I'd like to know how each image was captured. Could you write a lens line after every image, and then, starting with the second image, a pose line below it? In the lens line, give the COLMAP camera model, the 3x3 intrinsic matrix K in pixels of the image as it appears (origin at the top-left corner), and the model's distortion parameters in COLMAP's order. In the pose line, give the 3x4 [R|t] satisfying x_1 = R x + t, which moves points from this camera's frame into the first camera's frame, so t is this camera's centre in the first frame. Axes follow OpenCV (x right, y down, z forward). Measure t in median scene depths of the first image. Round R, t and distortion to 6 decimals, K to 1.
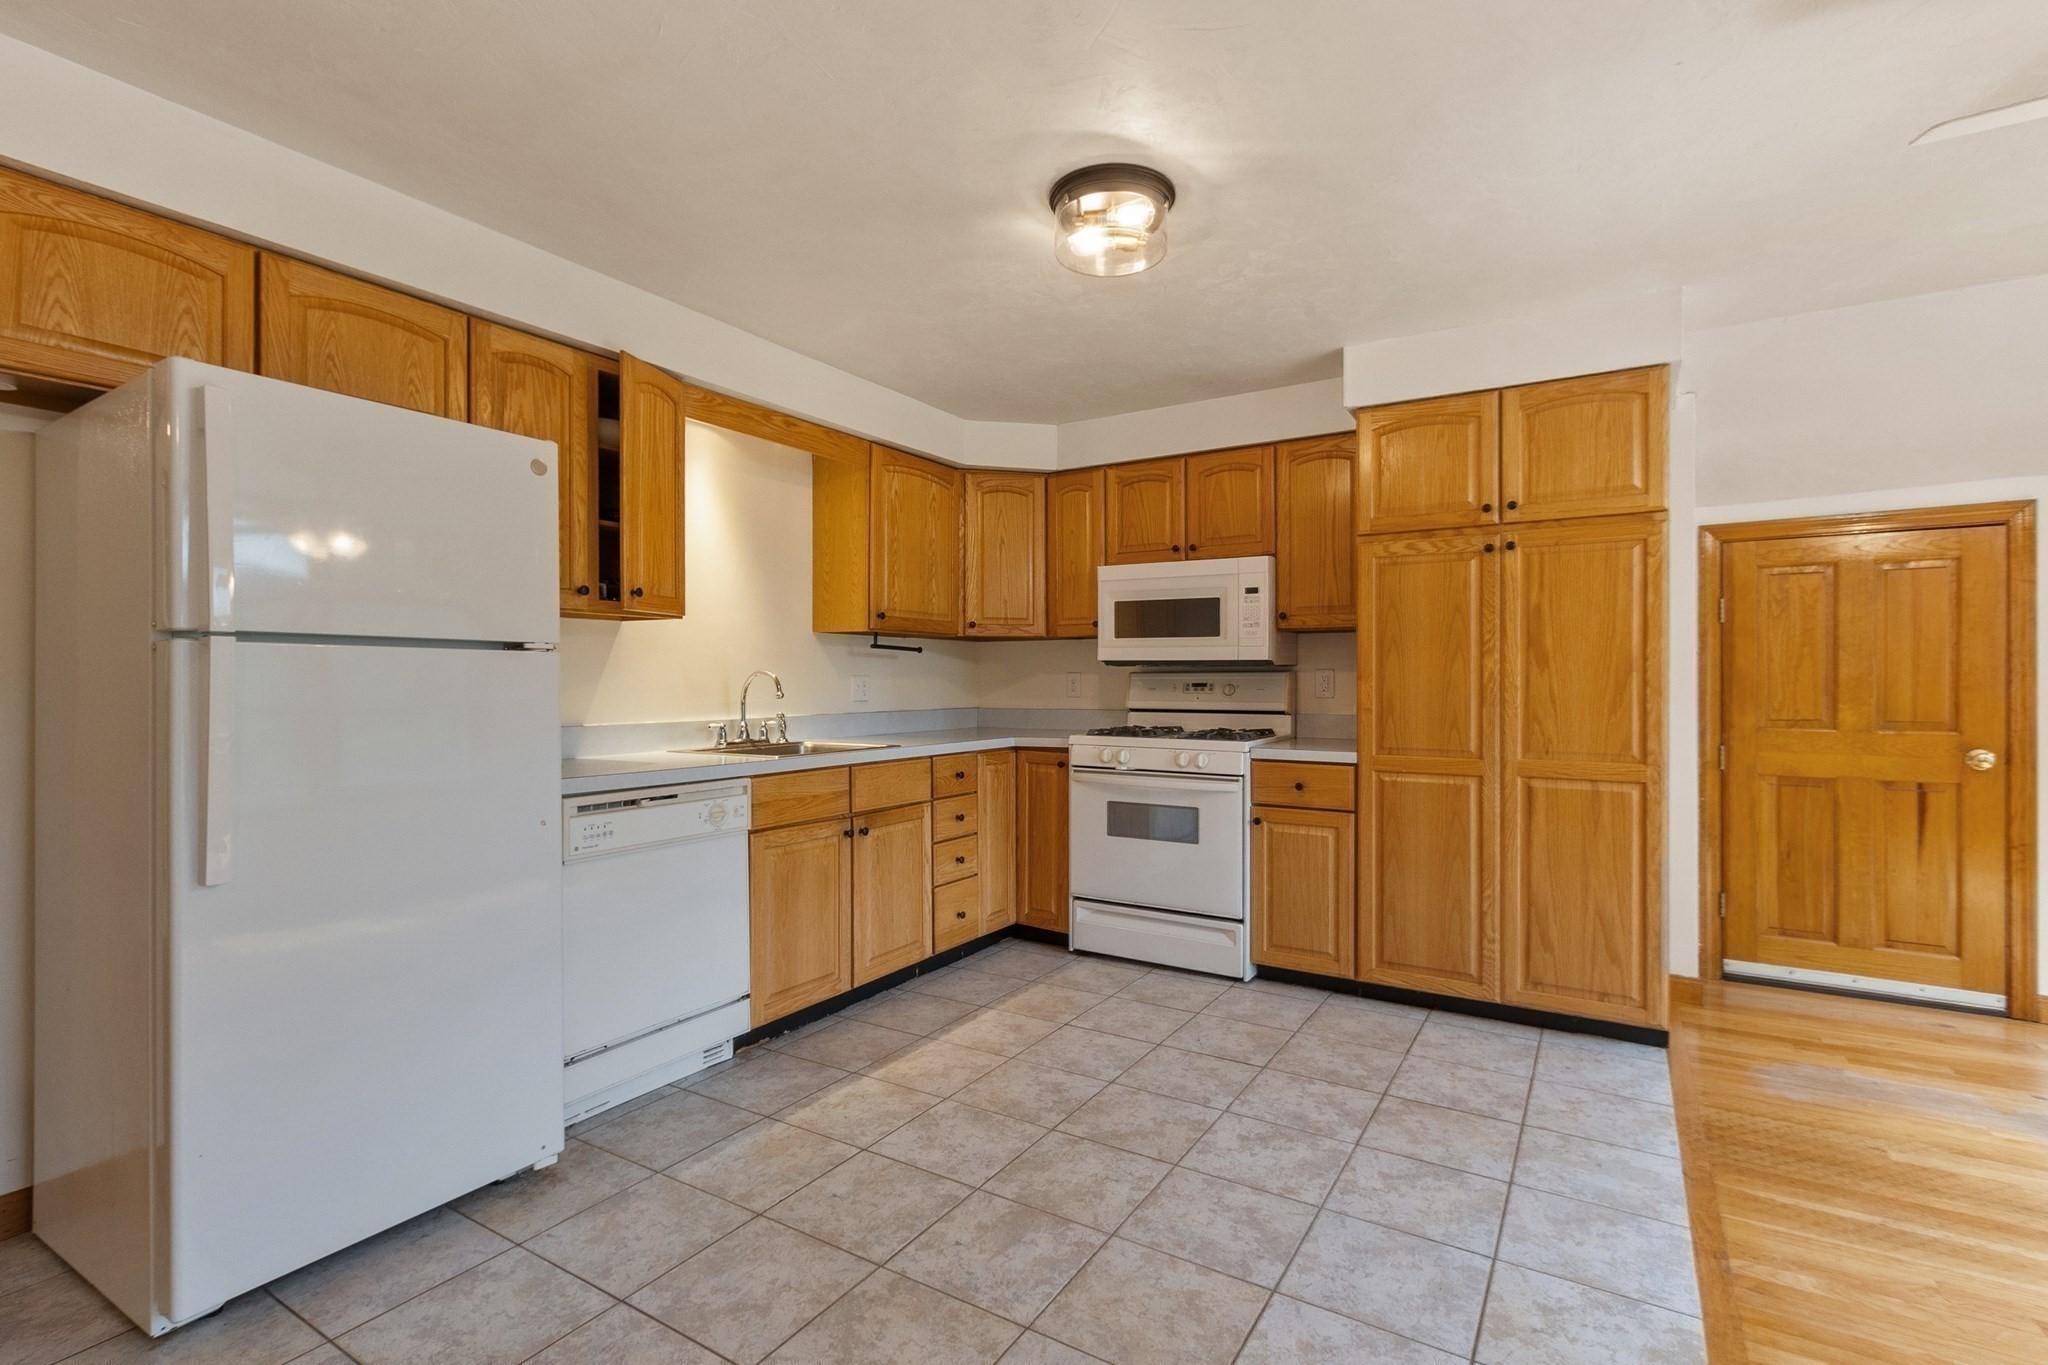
lens RADIAL K [[949.5, 0, 1008.6], [0, 949.5, 678.9], [0, 0, 1]] dist [0.004656, 0.000011]
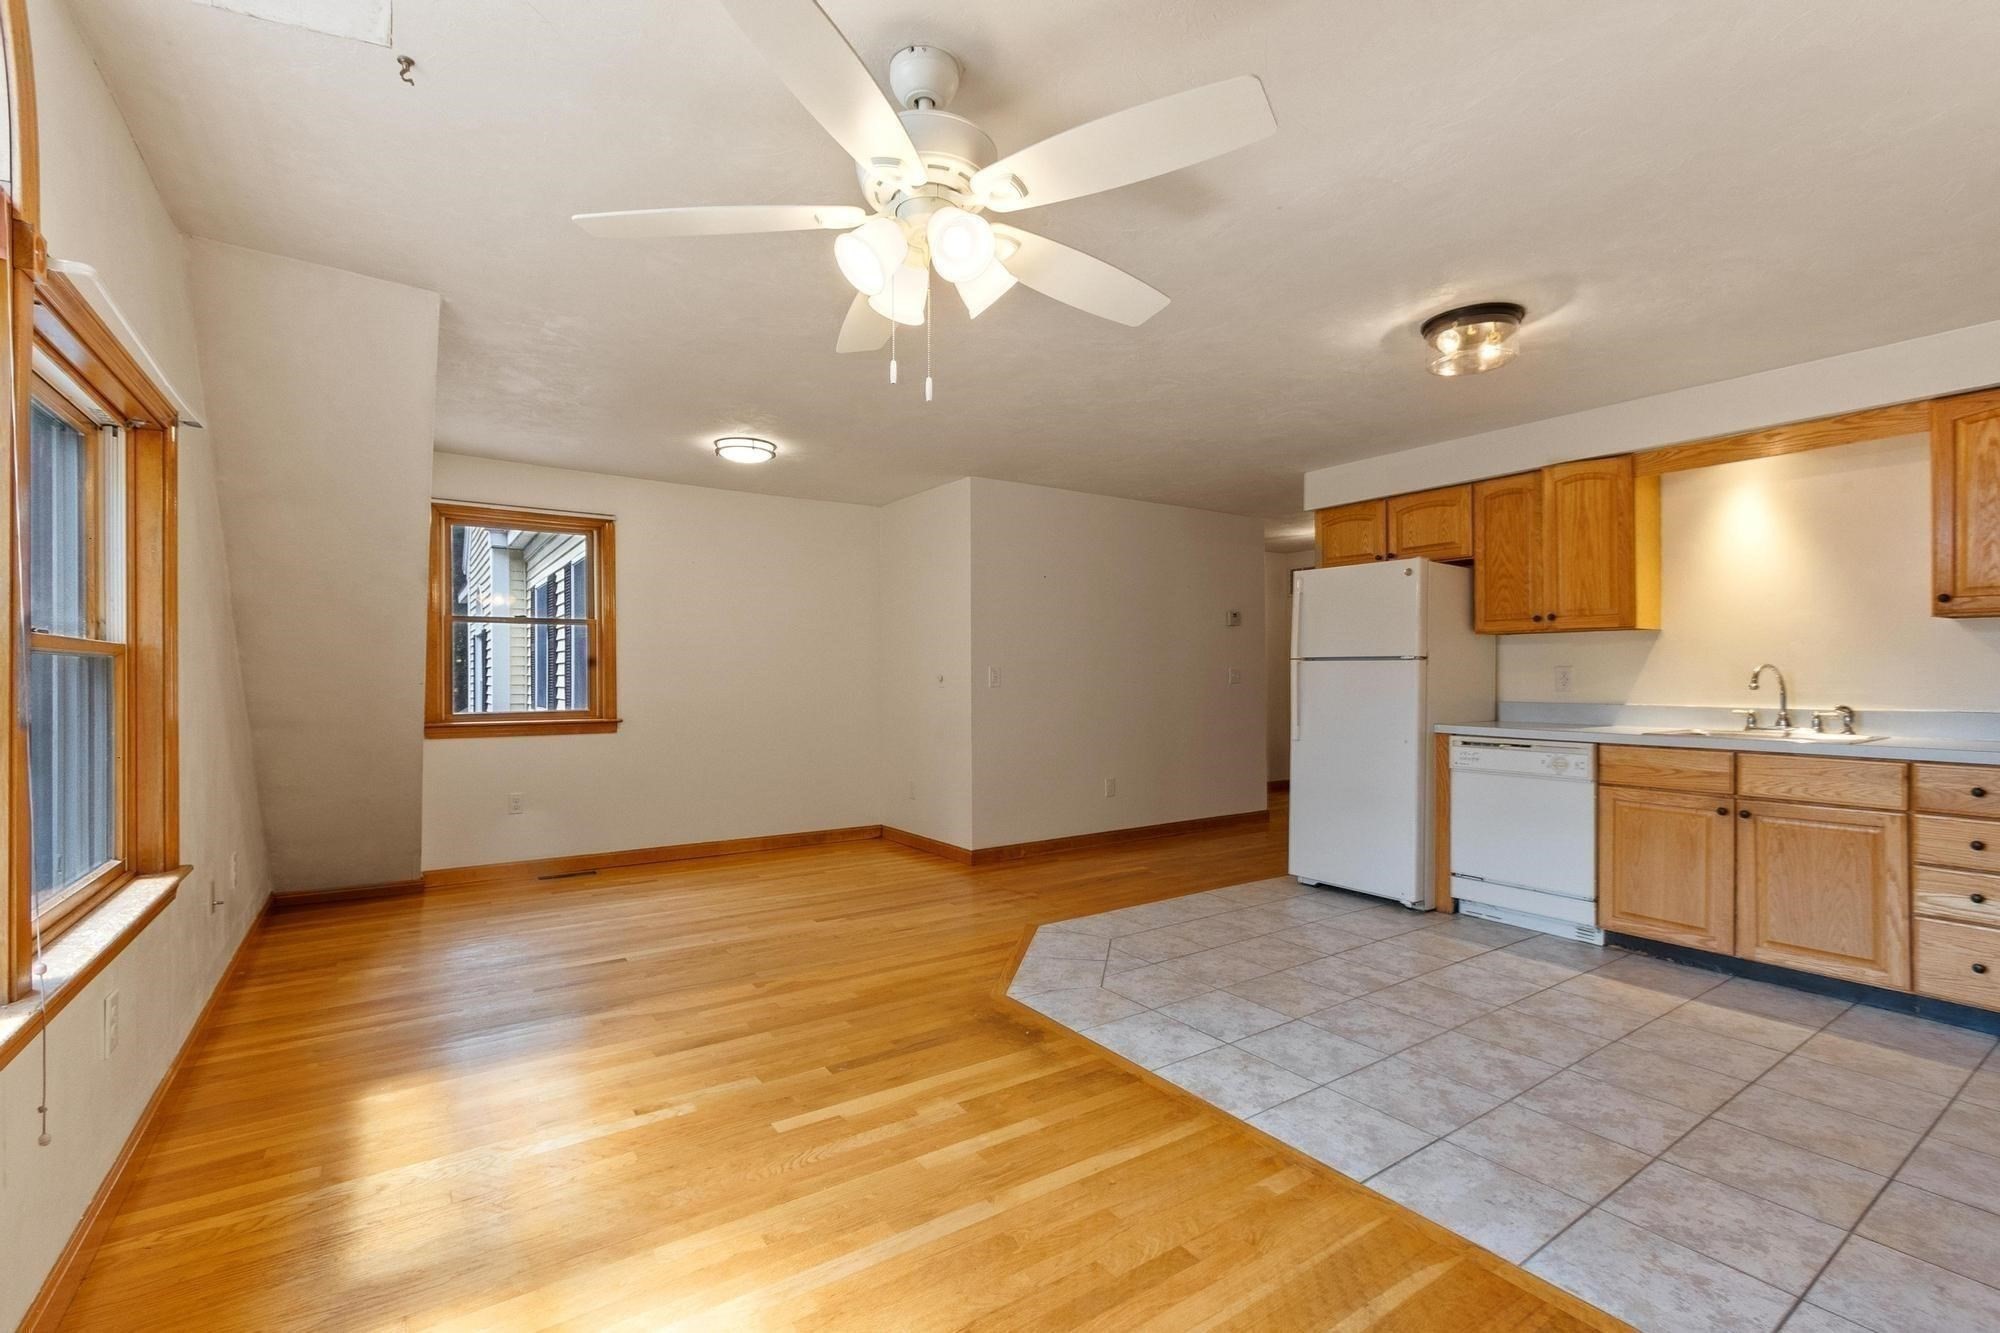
lens RADIAL K [[871.2, 0, 1010.8], [0, 871.2, 684.6], [0, 0, 1]] dist [0.001201, 0.000206]
pose [[-0.381904, 0.010244, -0.924145, 1.114121], [0.002779, 0.999947, 0.009935, 0.002989], [0.924198, 0.001226, -0.381912, 0.637655]]
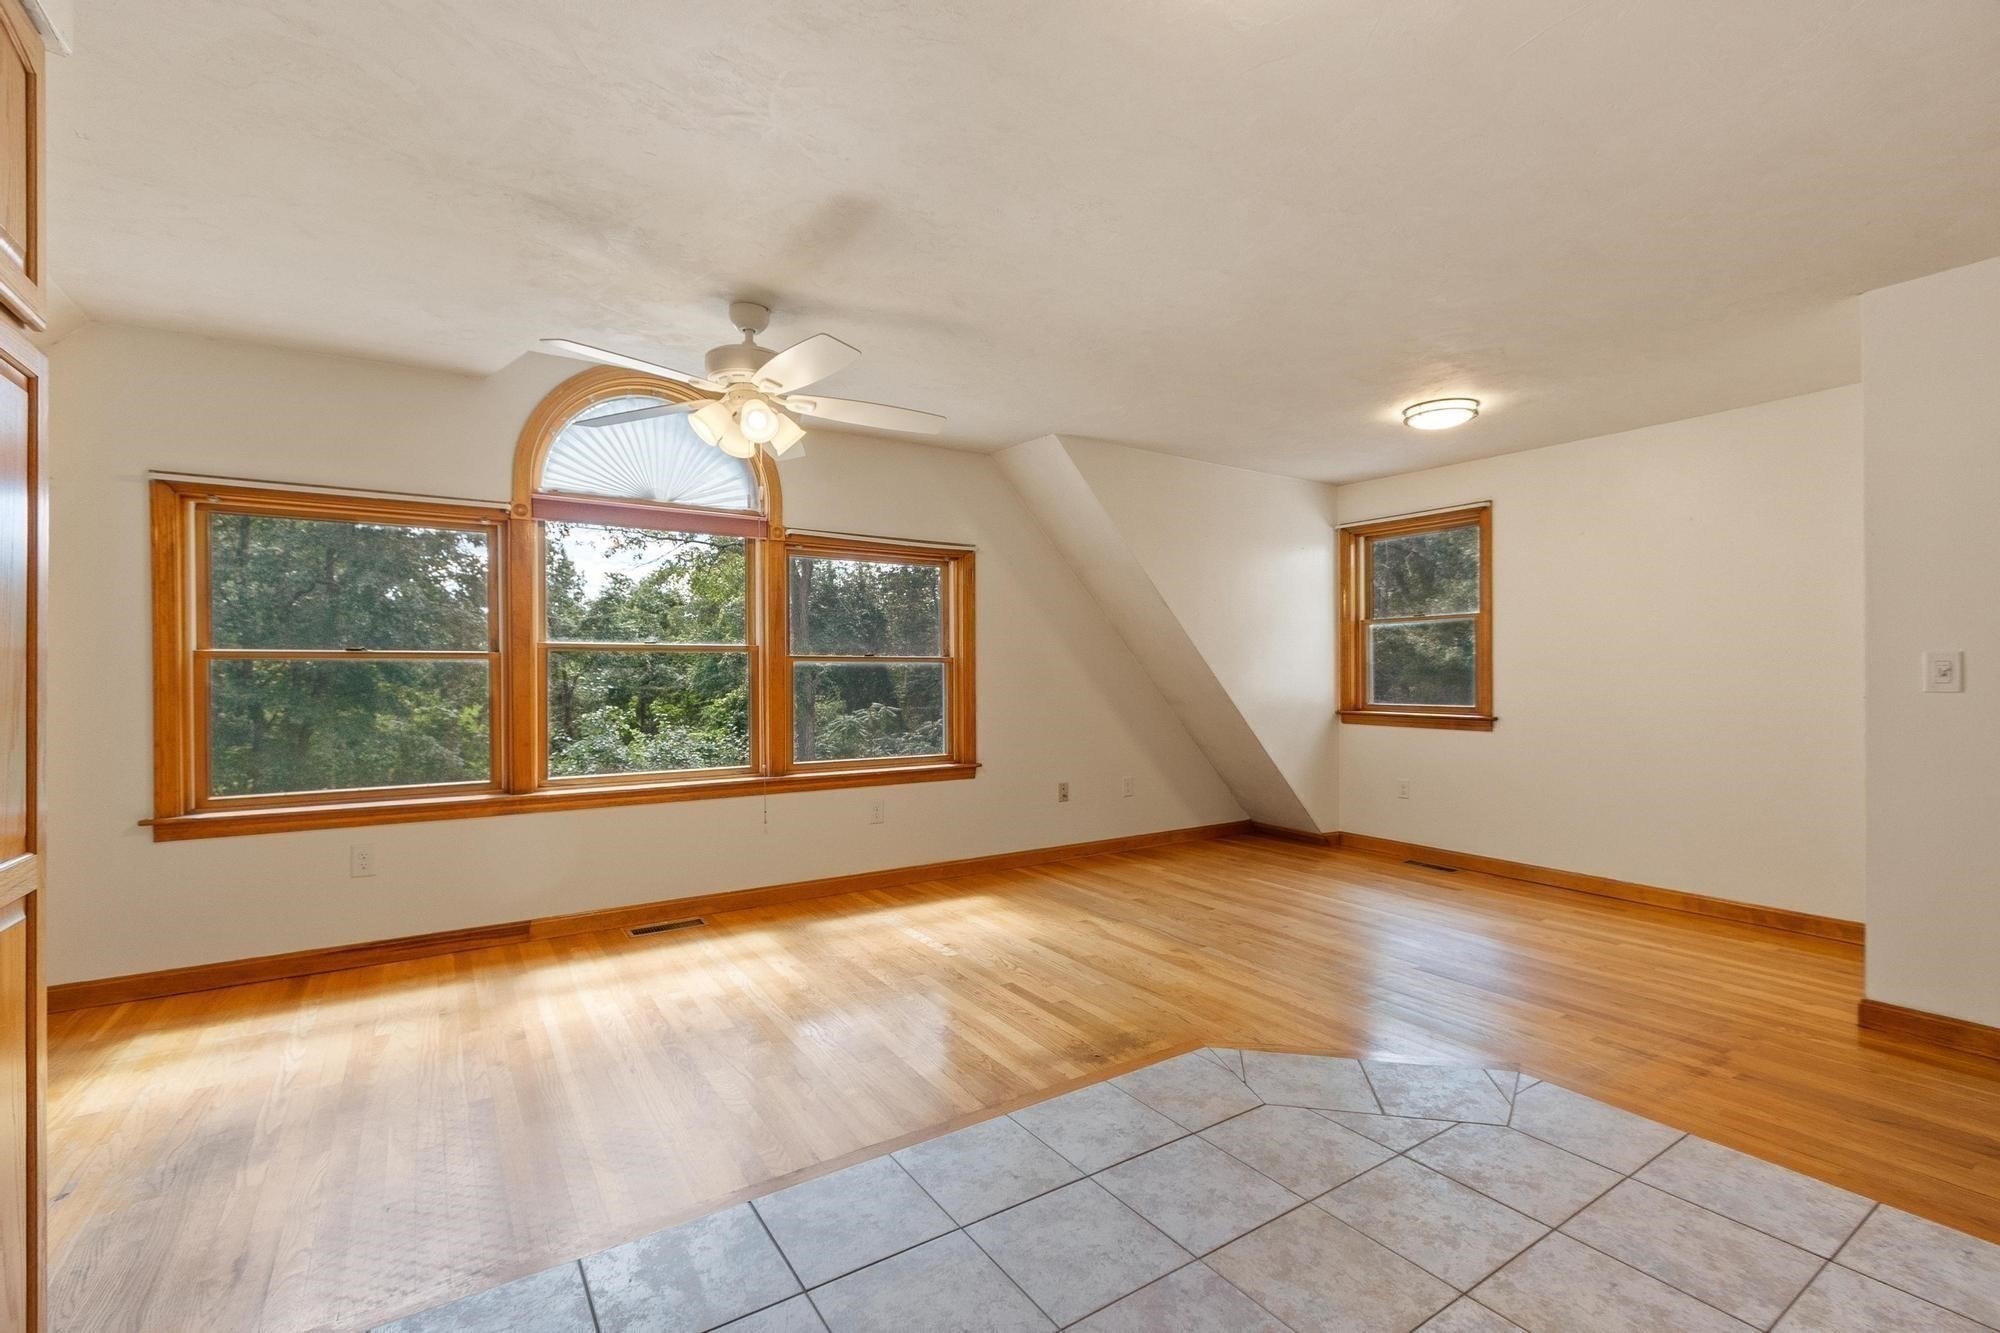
lens RADIAL K [[871.2, 0, 996.5], [0, 871.2, 672.9], [0, 0, 1]] dist [0.001201, 0.000206]
pose [[-0.911960, 0.005962, 0.410235, 0.048432], [0.004257, 0.999978, -0.005068, 0.004608], [-0.410256, -0.002875, -0.911966, 1.109142]]
